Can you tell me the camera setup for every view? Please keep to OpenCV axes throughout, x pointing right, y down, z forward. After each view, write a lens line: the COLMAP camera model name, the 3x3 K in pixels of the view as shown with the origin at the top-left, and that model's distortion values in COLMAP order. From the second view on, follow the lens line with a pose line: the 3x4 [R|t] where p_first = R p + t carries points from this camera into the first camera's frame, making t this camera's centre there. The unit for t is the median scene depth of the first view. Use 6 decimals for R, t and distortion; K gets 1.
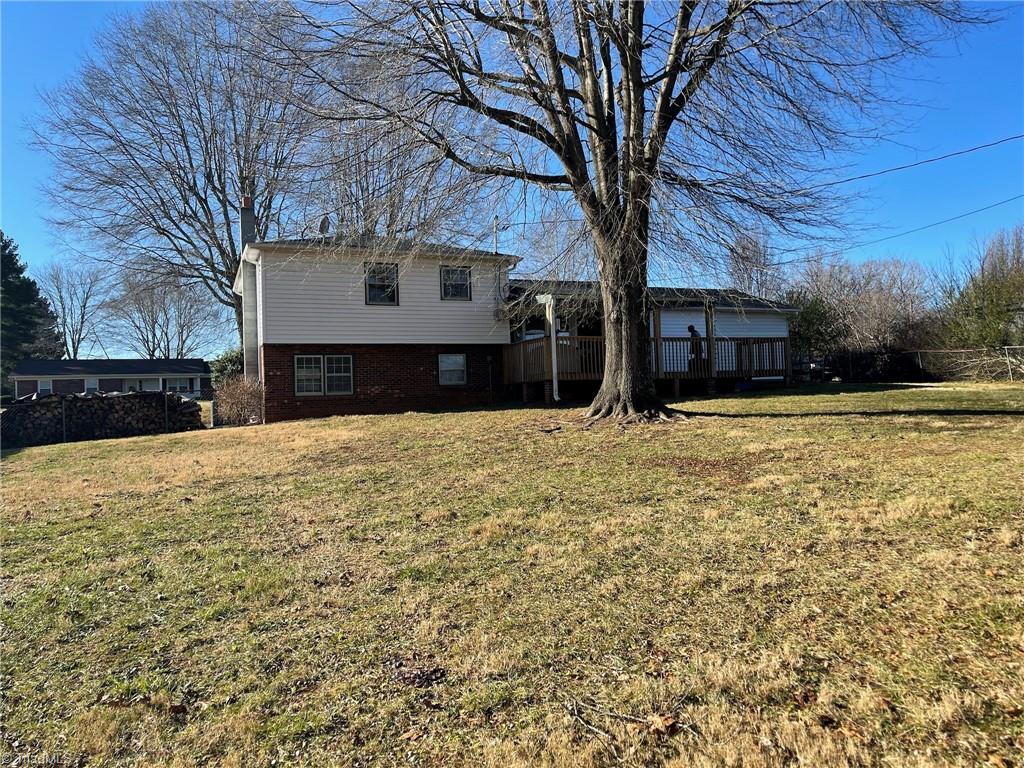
lens RADIAL K [[788.3, 0, 512.0], [0, 788.3, 384.0], [0, 0, 1]] dist [0.089977, -0.135490]
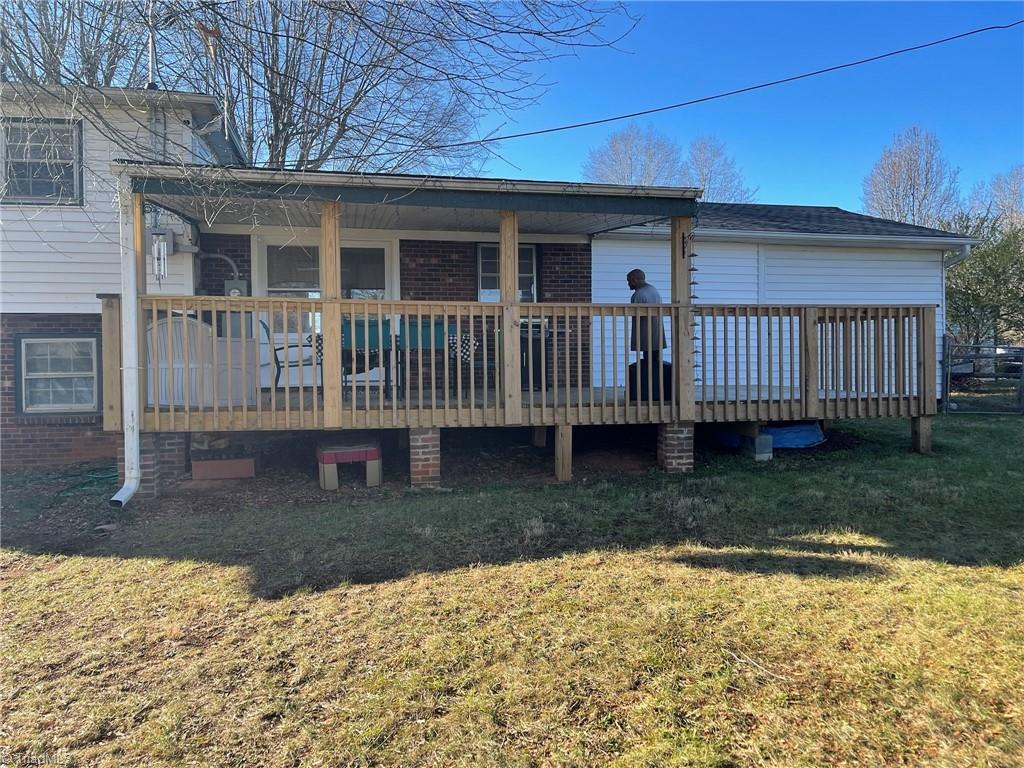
lens RADIAL K [[788.3, 0, 512.0], [0, 788.3, 384.0], [0, 0, 1]] dist [0.089977, -0.135490]
pose [[0.976638, 0.029929, -0.212799, 0.250433], [-0.021812, 0.998946, 0.040392, -0.036049], [0.213783, -0.034807, 0.976261, 0.640477]]
